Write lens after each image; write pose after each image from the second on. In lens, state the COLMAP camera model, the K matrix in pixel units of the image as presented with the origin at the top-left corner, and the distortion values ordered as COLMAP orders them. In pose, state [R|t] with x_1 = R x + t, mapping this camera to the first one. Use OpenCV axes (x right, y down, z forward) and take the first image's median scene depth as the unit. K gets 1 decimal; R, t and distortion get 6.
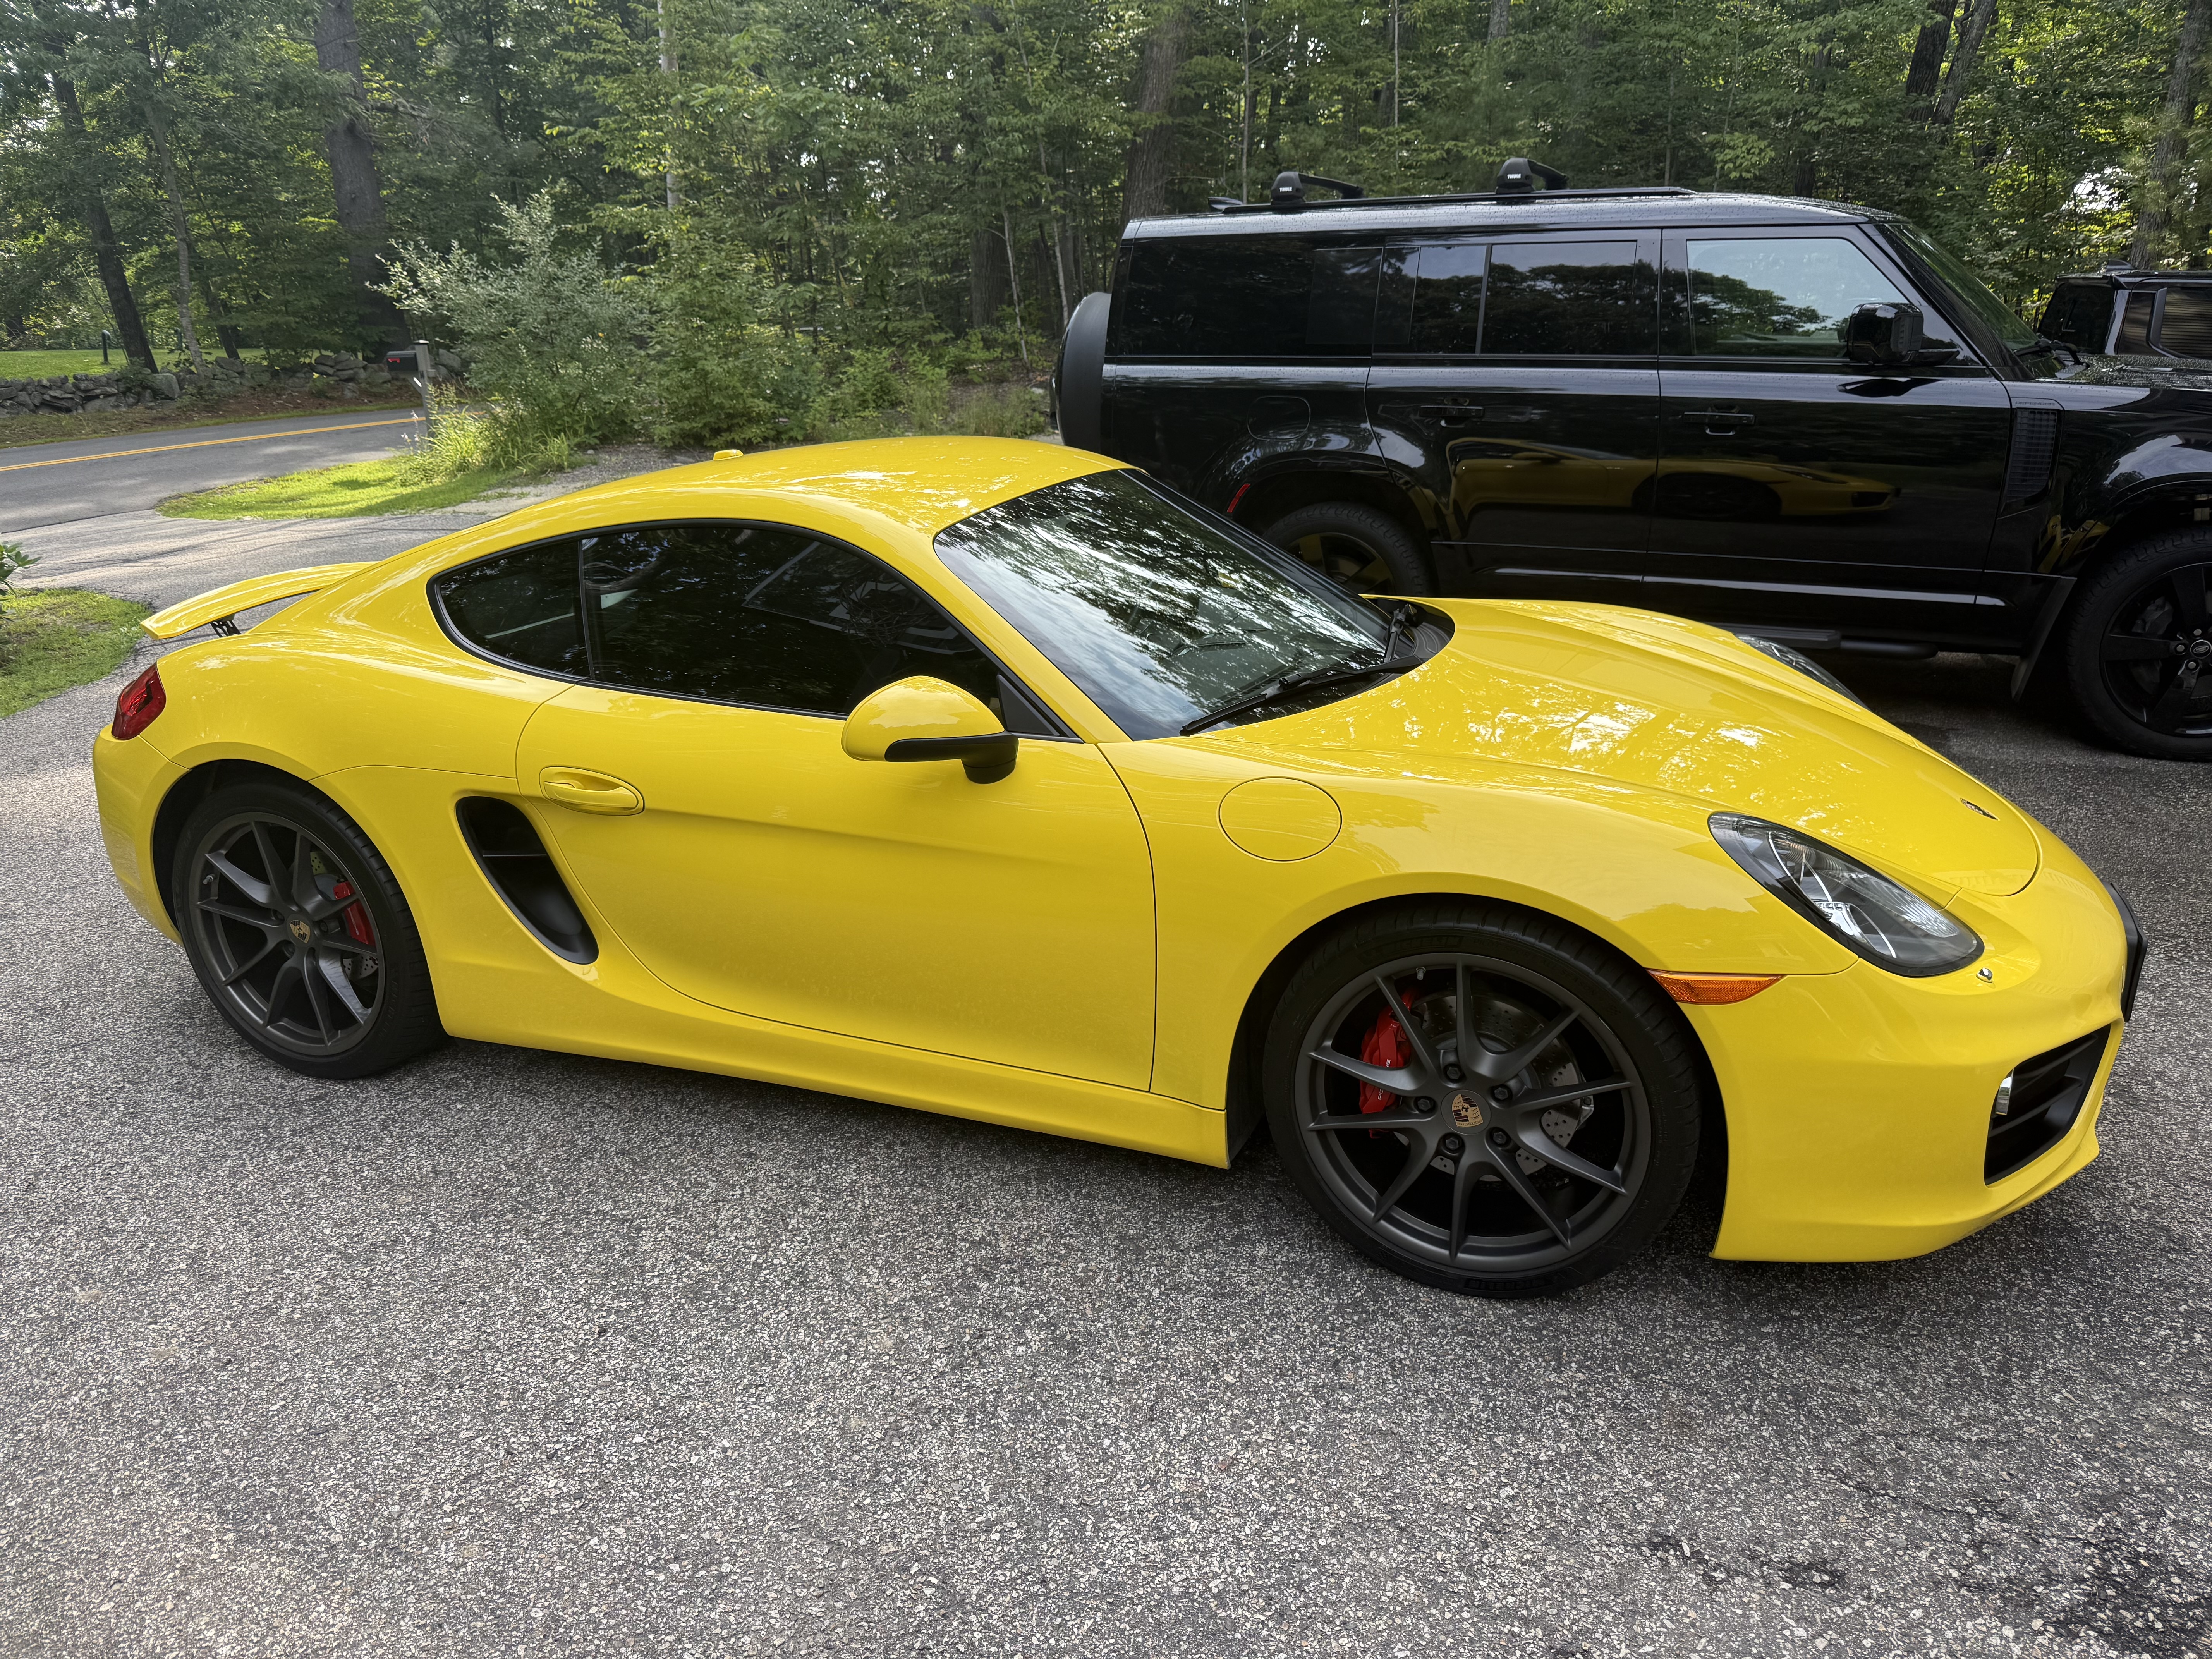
lens RADIAL K [[1540.3, 0, 1112.0], [0, 1540.3, 829.2], [0, 0, 1]] dist [0.025114, -0.034004]
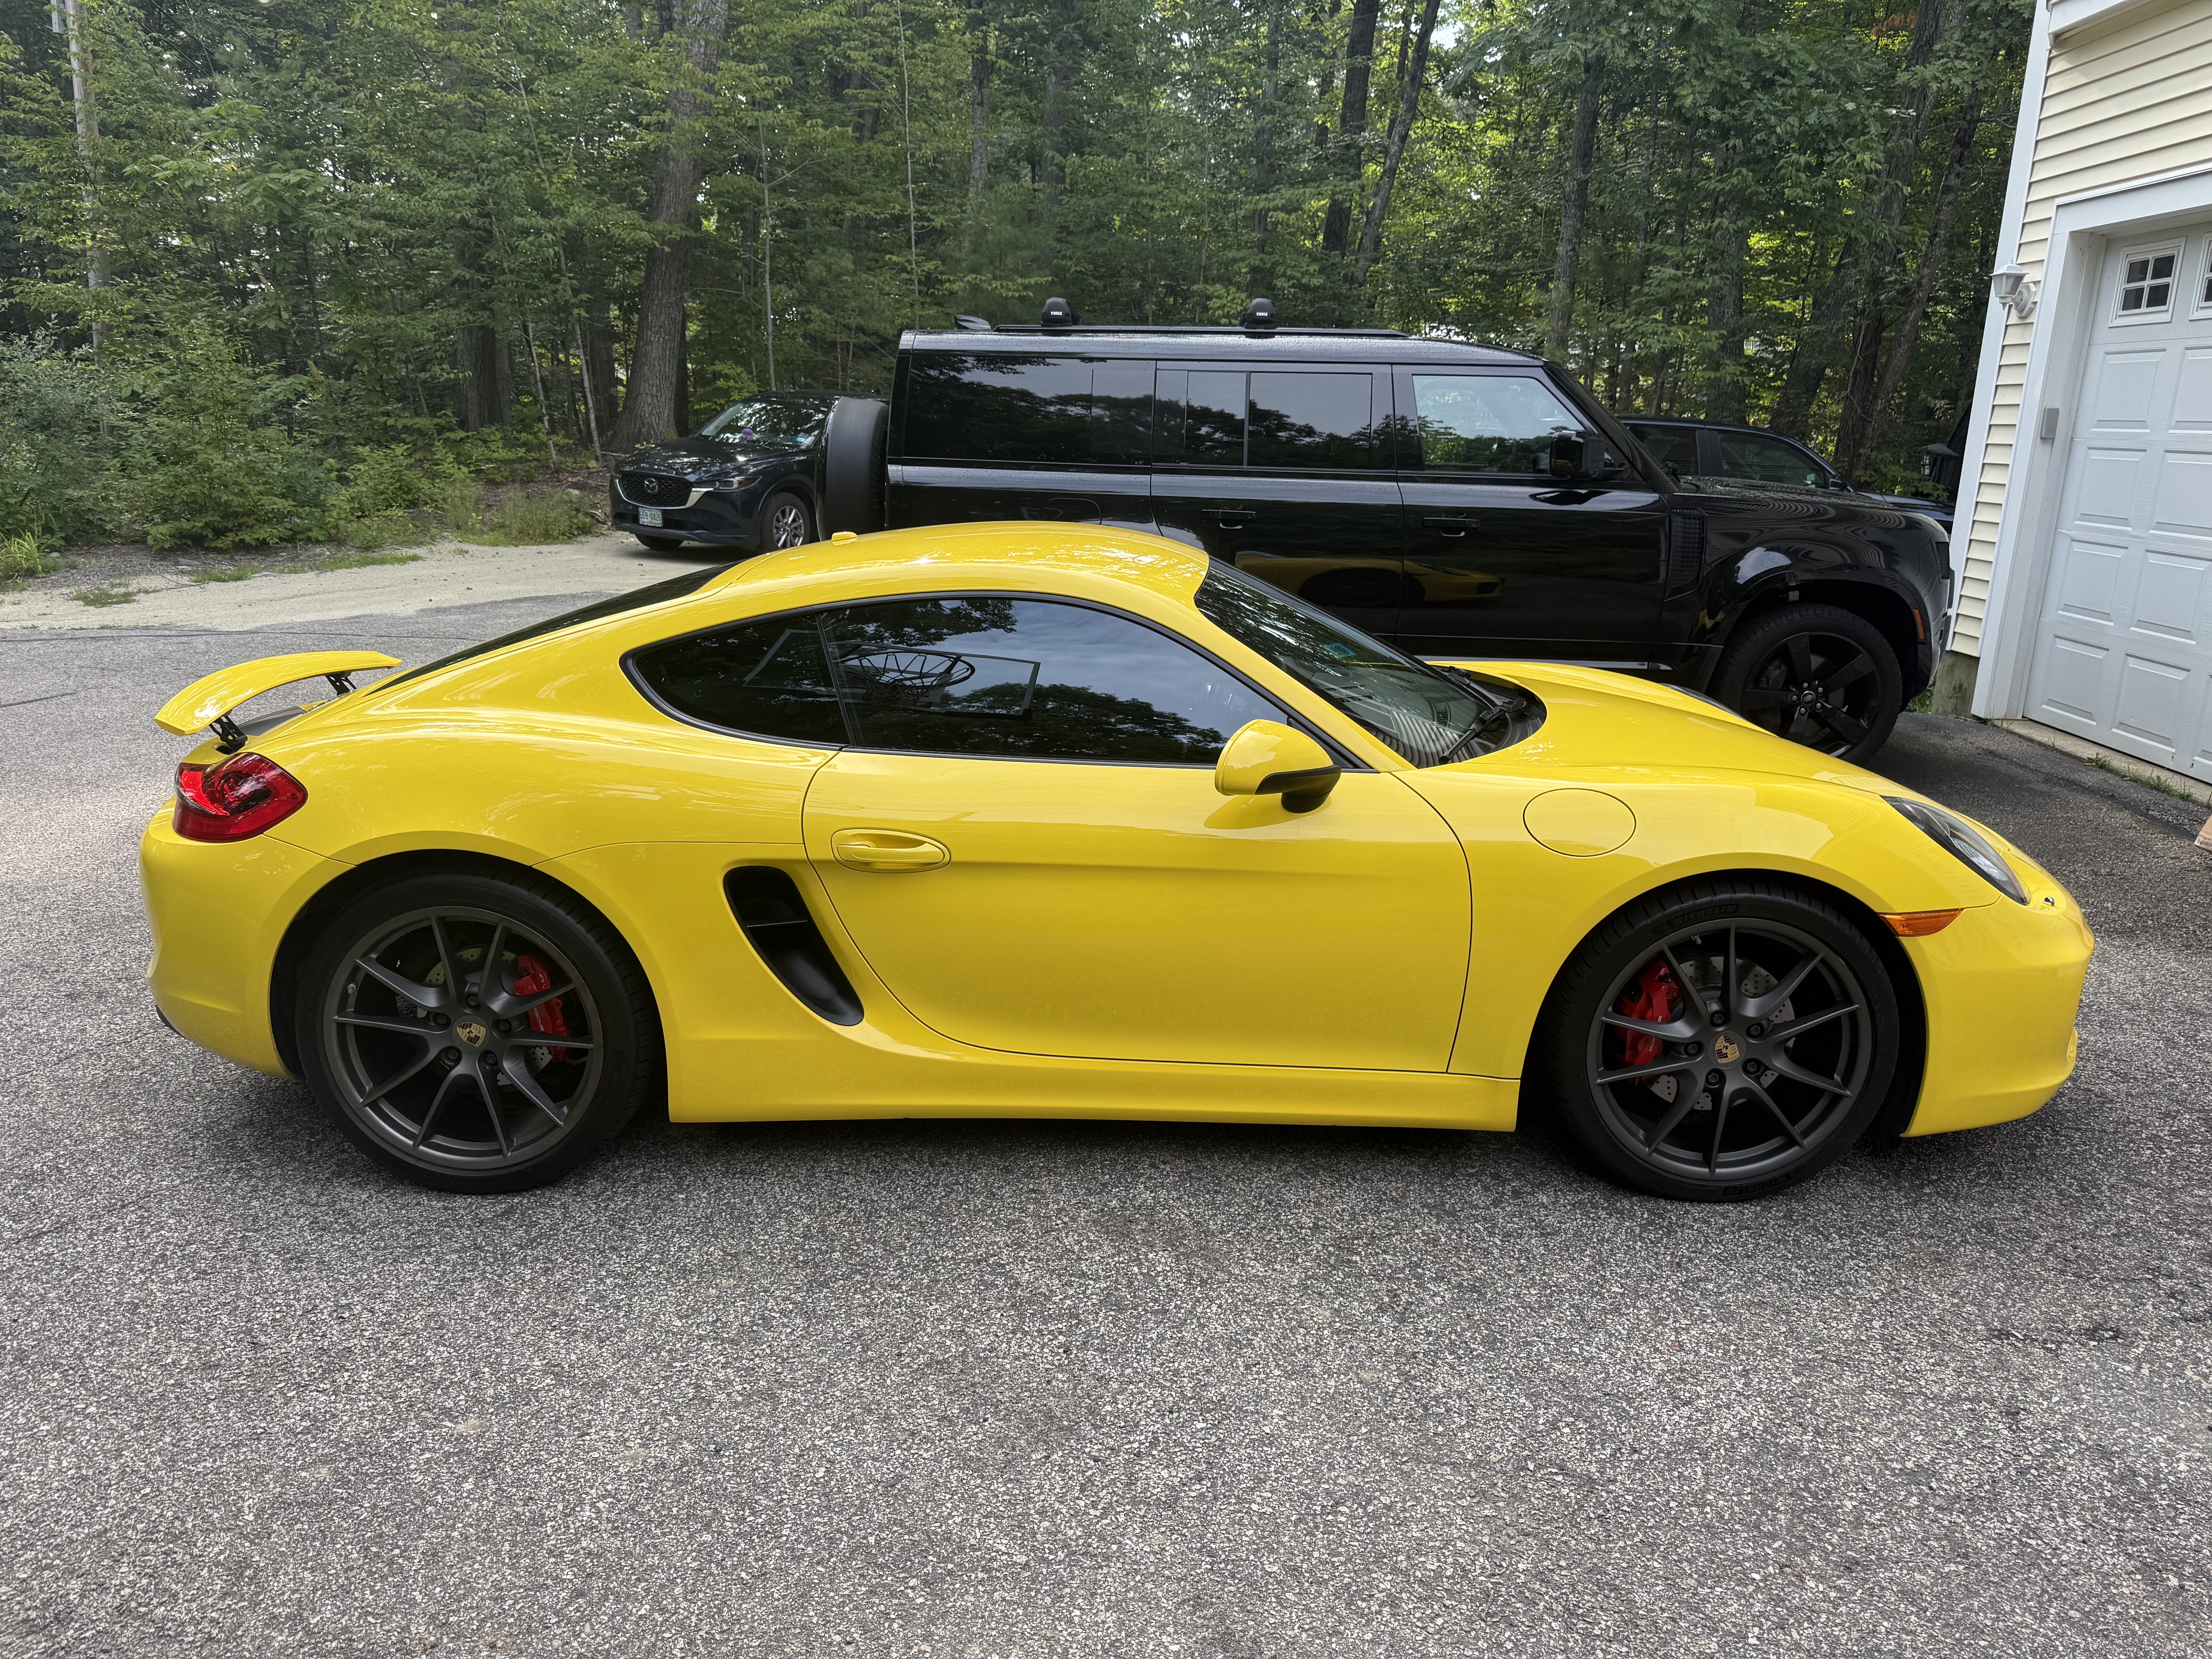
lens RADIAL K [[1540.3, 0, 1105.7], [0, 1540.3, 815.2], [0, 0, 1]] dist [0.025114, -0.034004]
pose [[0.935769, -0.054217, 0.348420, -0.485400], [0.081311, 0.994657, -0.063606, 0.025198], [-0.343110, 0.087851, 0.935178, -0.007849]]
